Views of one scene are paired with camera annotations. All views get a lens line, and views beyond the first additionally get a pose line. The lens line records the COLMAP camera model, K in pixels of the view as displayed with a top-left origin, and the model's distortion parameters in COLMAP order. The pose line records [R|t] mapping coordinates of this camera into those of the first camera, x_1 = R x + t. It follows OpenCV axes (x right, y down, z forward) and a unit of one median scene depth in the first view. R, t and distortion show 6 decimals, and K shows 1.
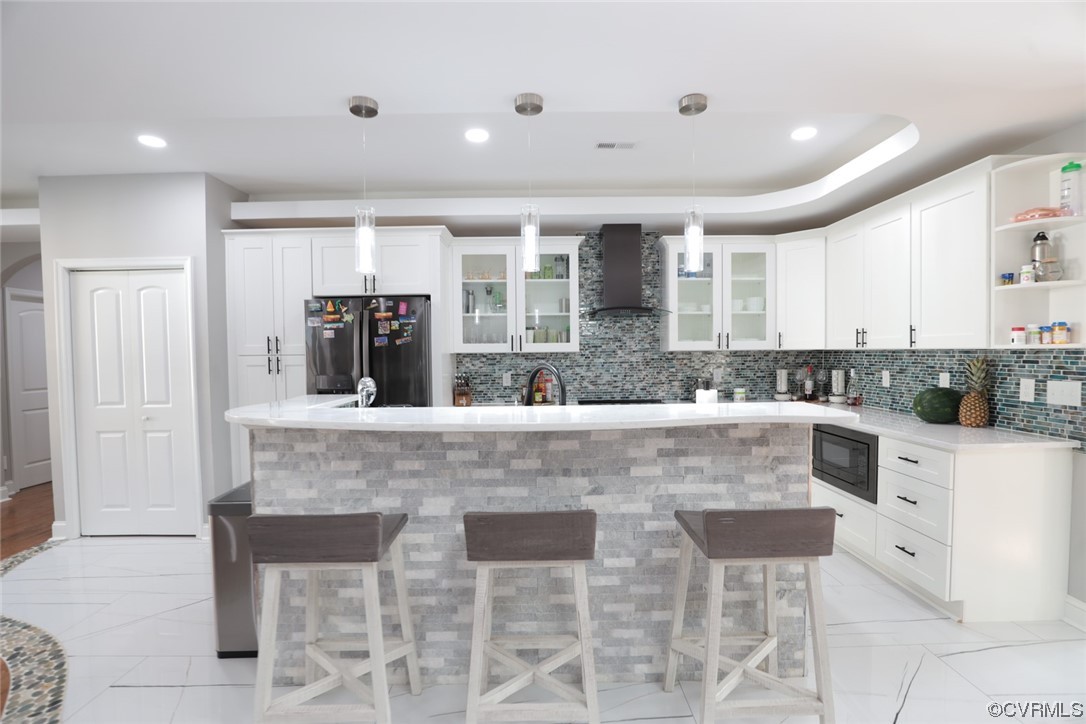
lens RADIAL K [[497.5, 0, 543.1], [0, 497.5, 368.9], [0, 0, 1]] dist [-0.038406, 0.008429]
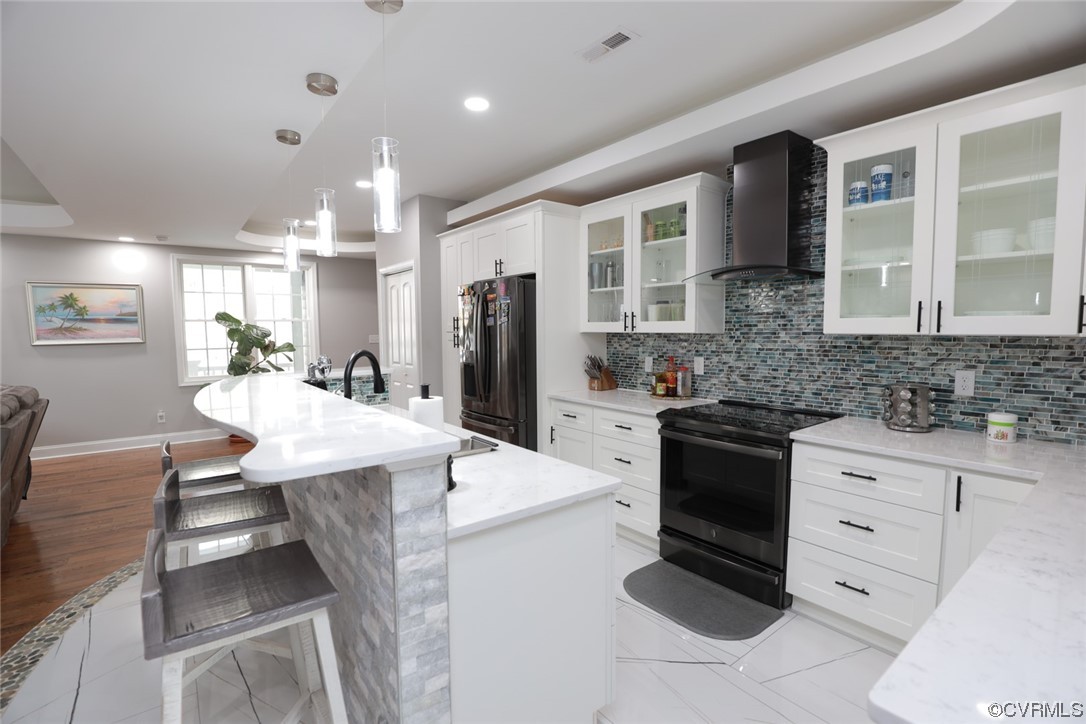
lens RADIAL K [[497.5, 0, 544.6], [0, 497.5, 363.0], [0, 0, 1]] dist [-0.038406, 0.008429]
pose [[0.607678, 0.063784, -0.791618, 0.603915], [-0.027429, 0.997861, 0.059346, -0.032169], [0.793710, -0.014350, 0.608127, 0.434495]]
